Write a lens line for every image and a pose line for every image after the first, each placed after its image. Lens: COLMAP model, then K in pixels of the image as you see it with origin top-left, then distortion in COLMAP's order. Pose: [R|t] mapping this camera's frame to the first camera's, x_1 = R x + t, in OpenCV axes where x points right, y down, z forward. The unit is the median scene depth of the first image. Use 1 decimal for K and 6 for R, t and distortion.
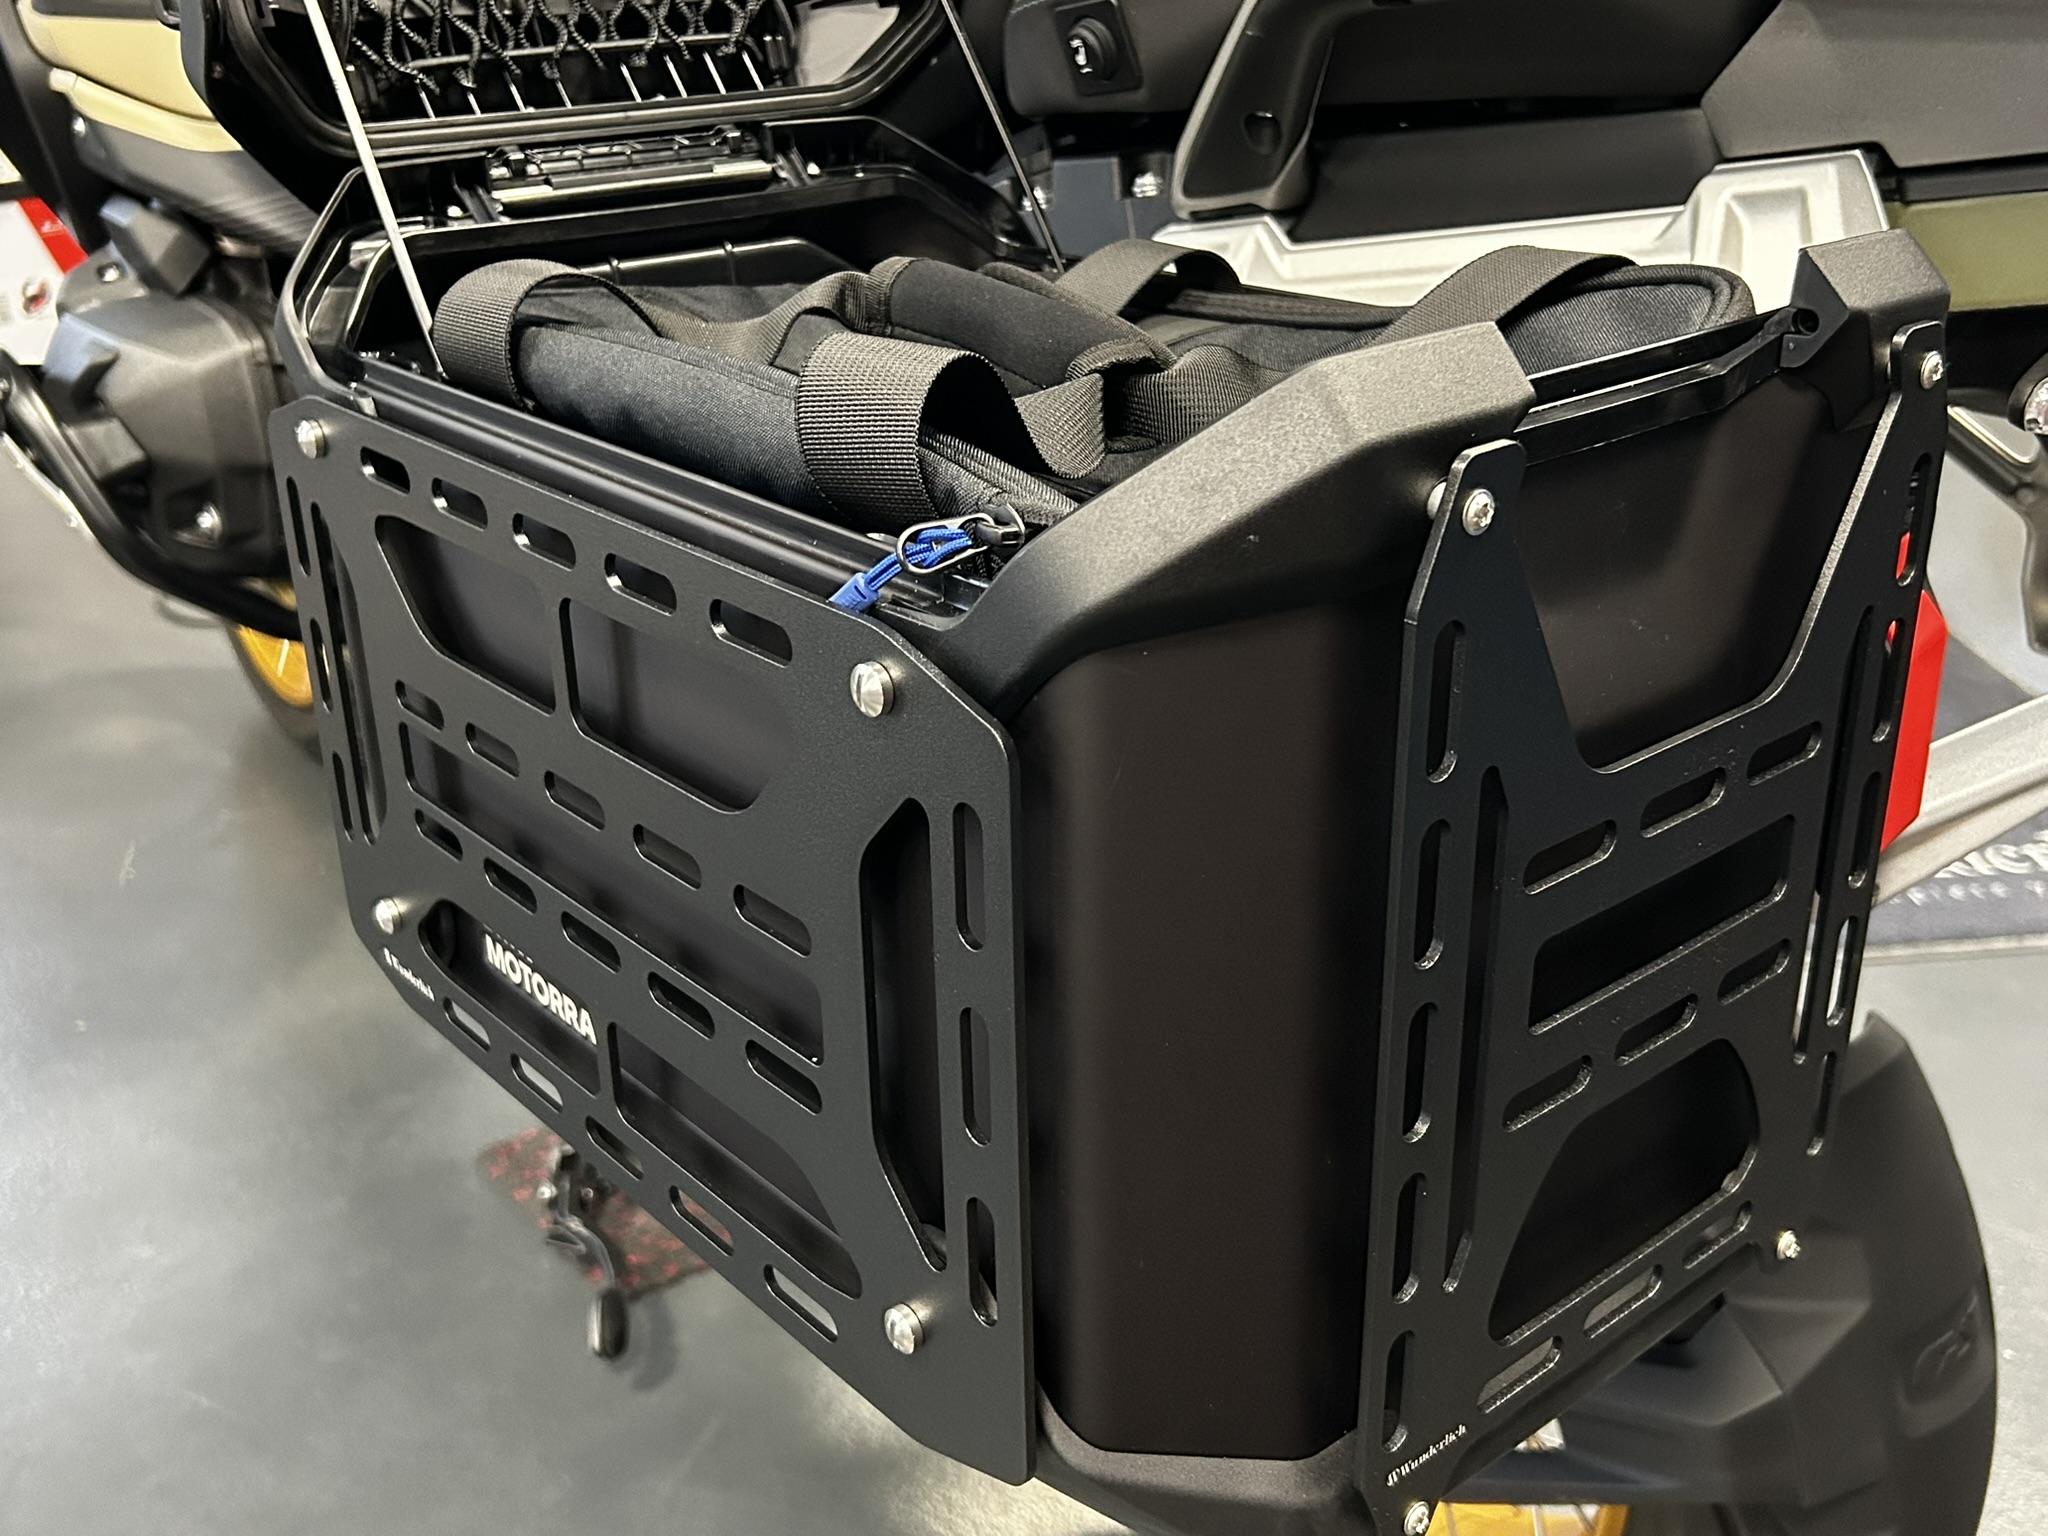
lens RADIAL K [[2038.5, 0, 1021.6], [0, 2038.5, 777.2], [0, 0, 1]] dist [0.020675, 0.000000]
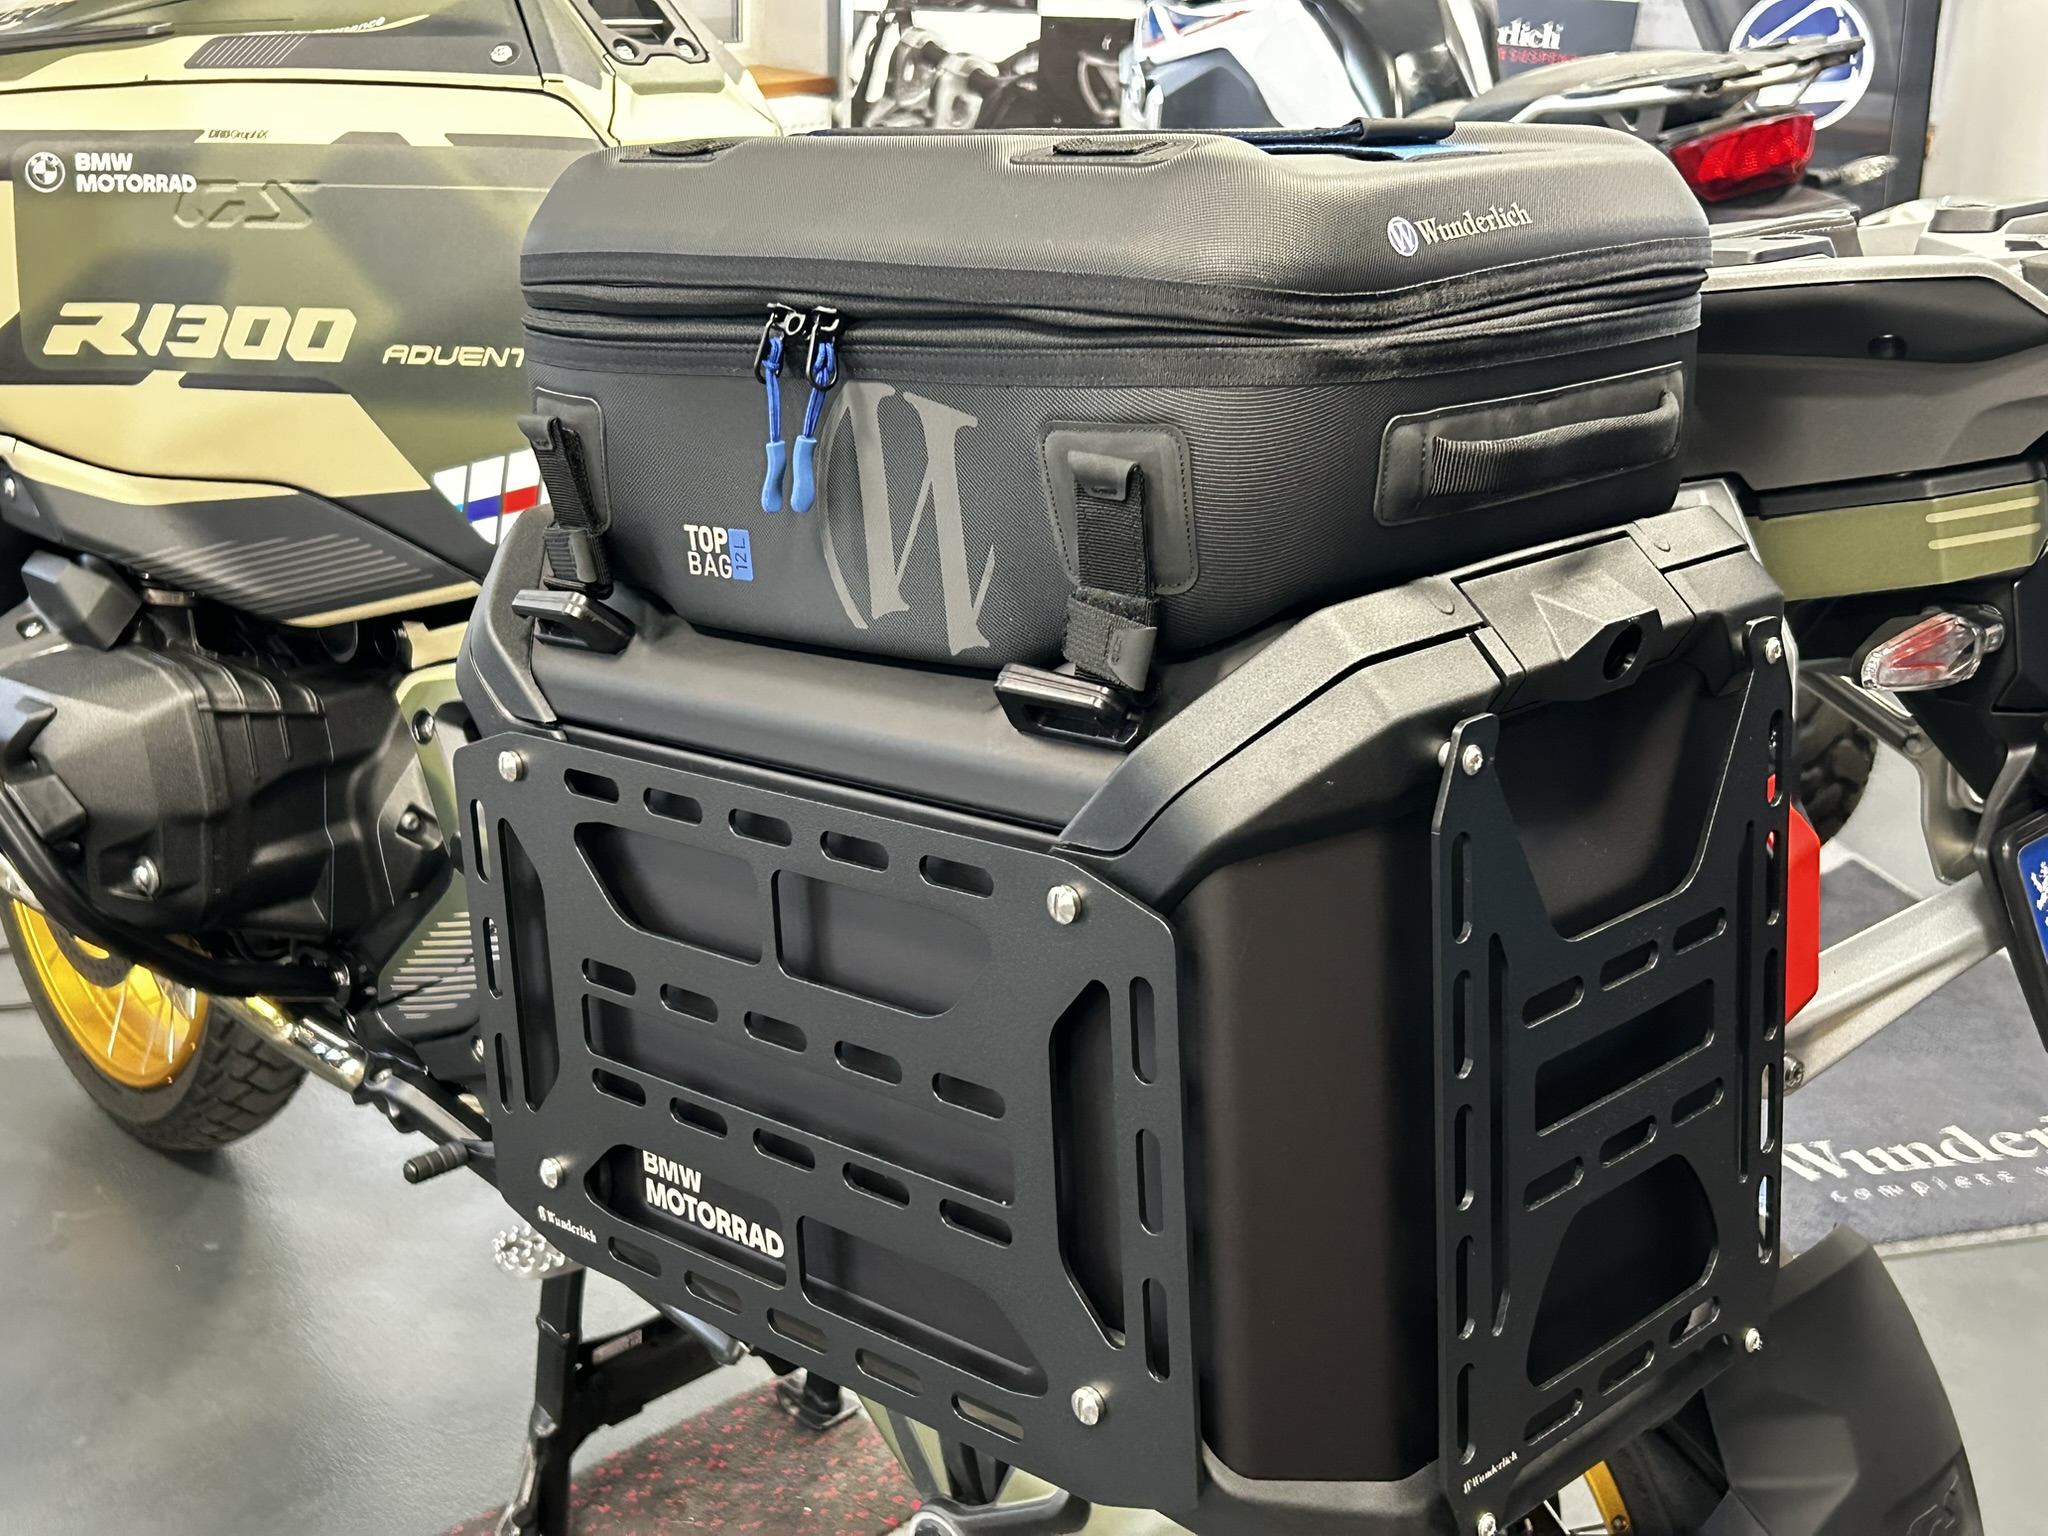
lens RADIAL K [[2631.1, 0, 1011.6], [0, 2631.1, 774.8], [0, 0, 1]] dist [0.039996, 0.000000]
pose [[0.995765, -0.051708, 0.076016, -0.174140], [0.063017, 0.985930, -0.154824, 0.106233], [-0.066941, 0.158958, 0.985013, -0.590133]]
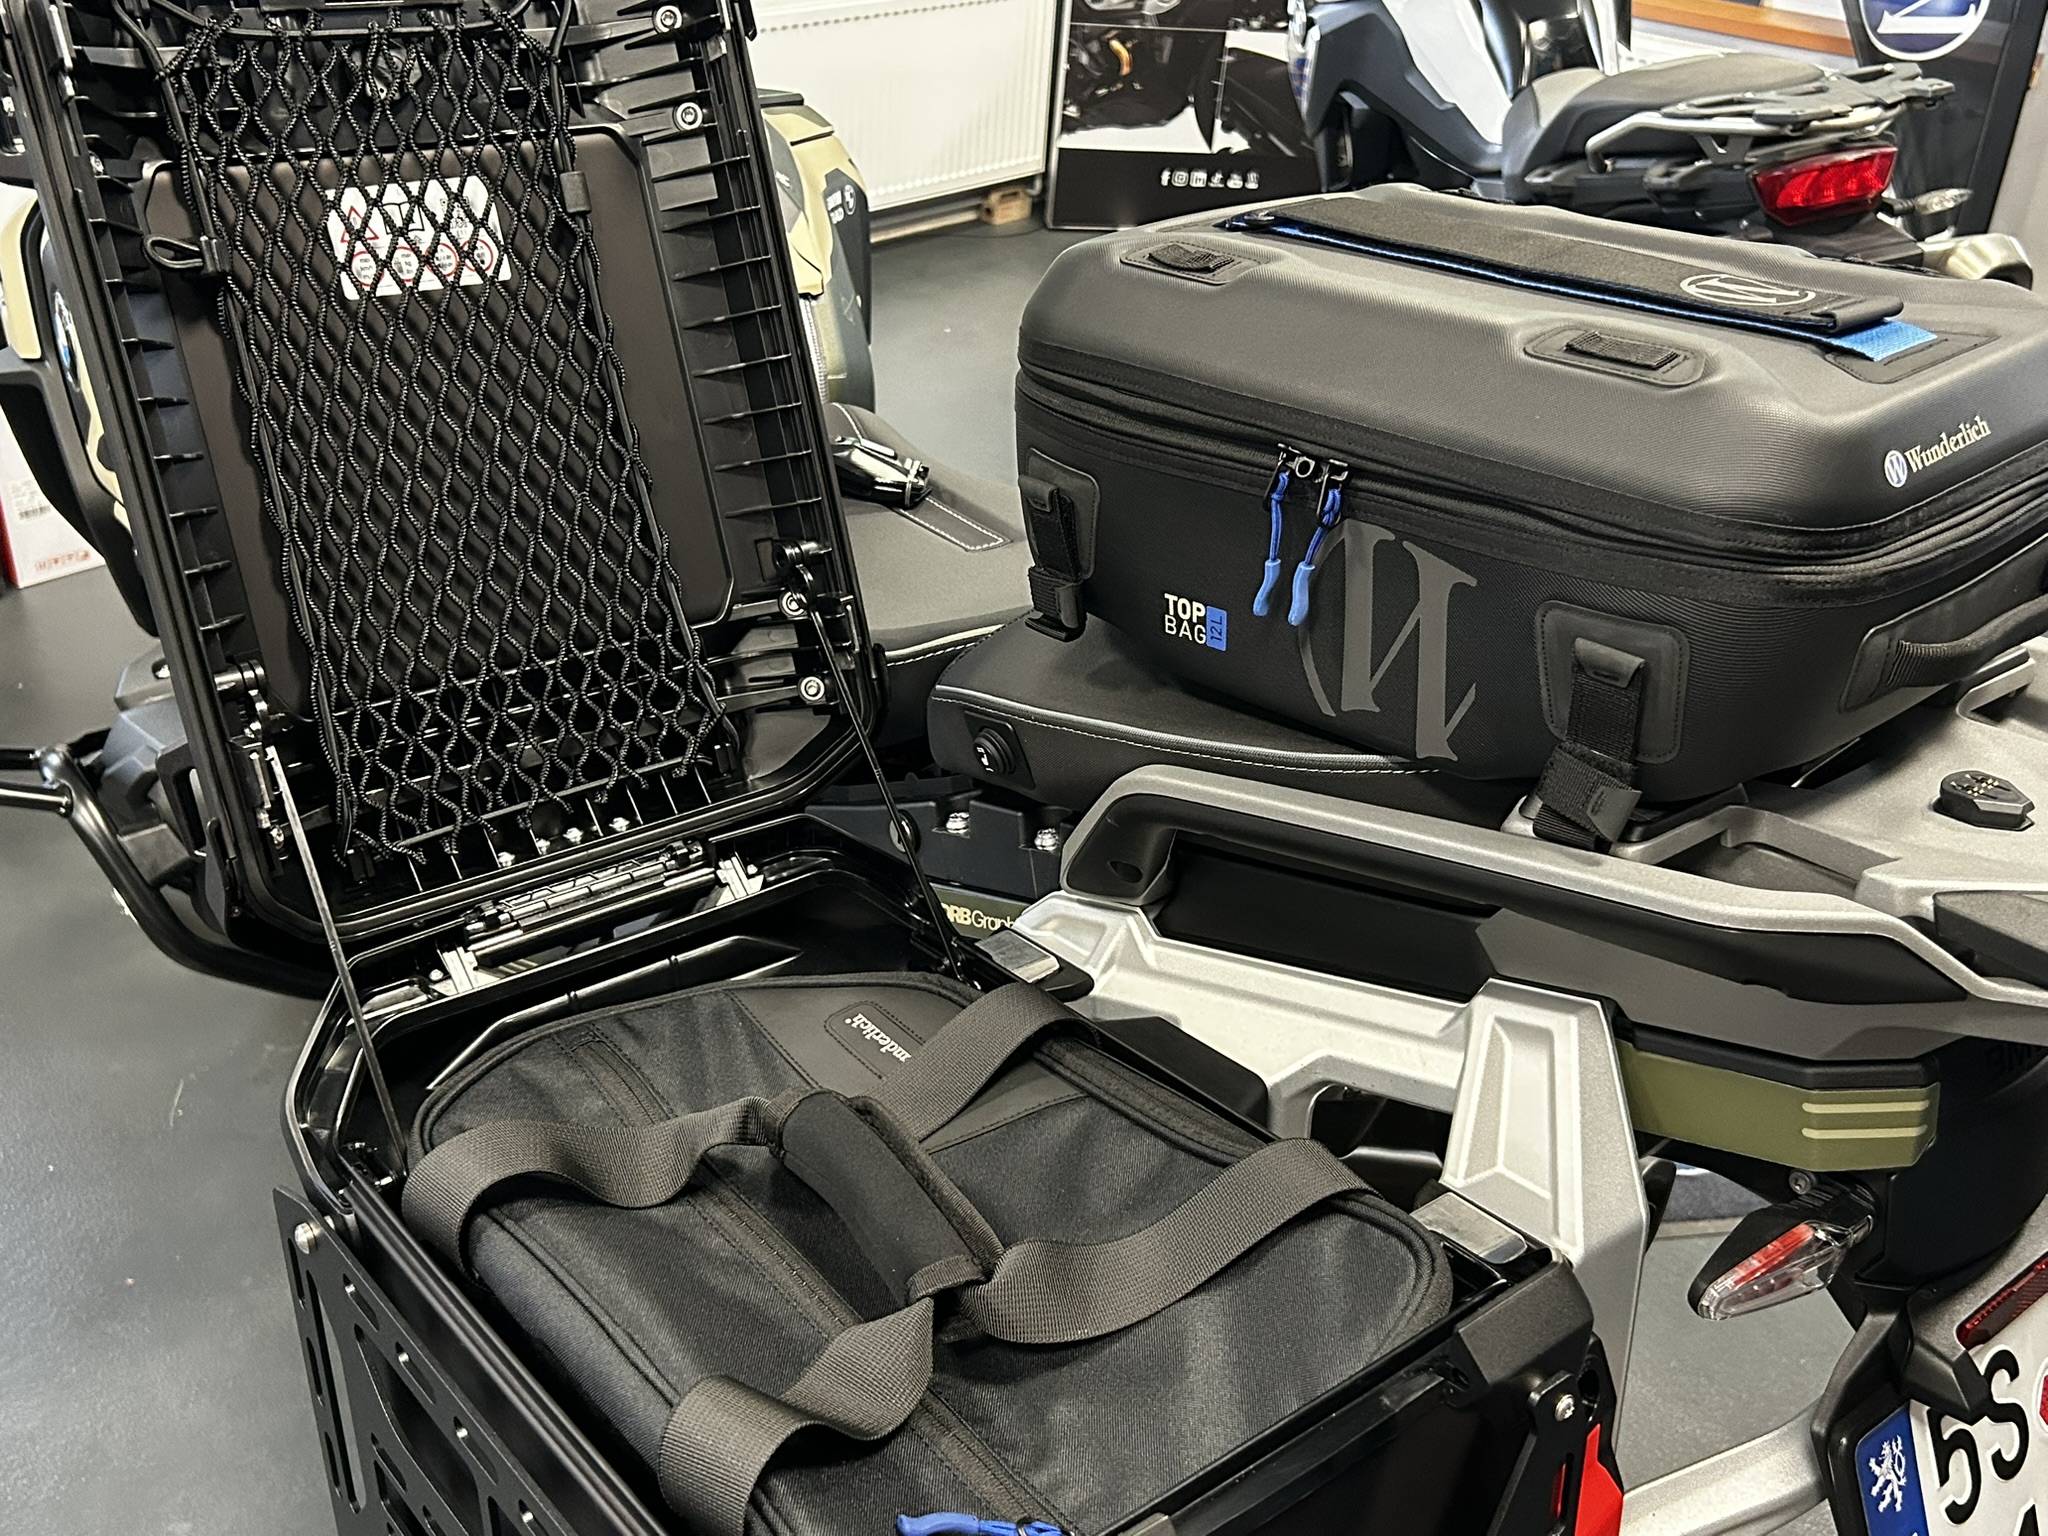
lens RADIAL K [[2038.5, 0, 1037.3], [0, 2038.5, 761.7], [0, 0, 1]] dist [0.020675, 0.000000]
pose [[0.999582, 0.020565, -0.020326, 0.110780], [-0.020294, 0.999703, 0.013461, -0.492671], [0.020597, -0.013043, 0.999703, -0.213587]]
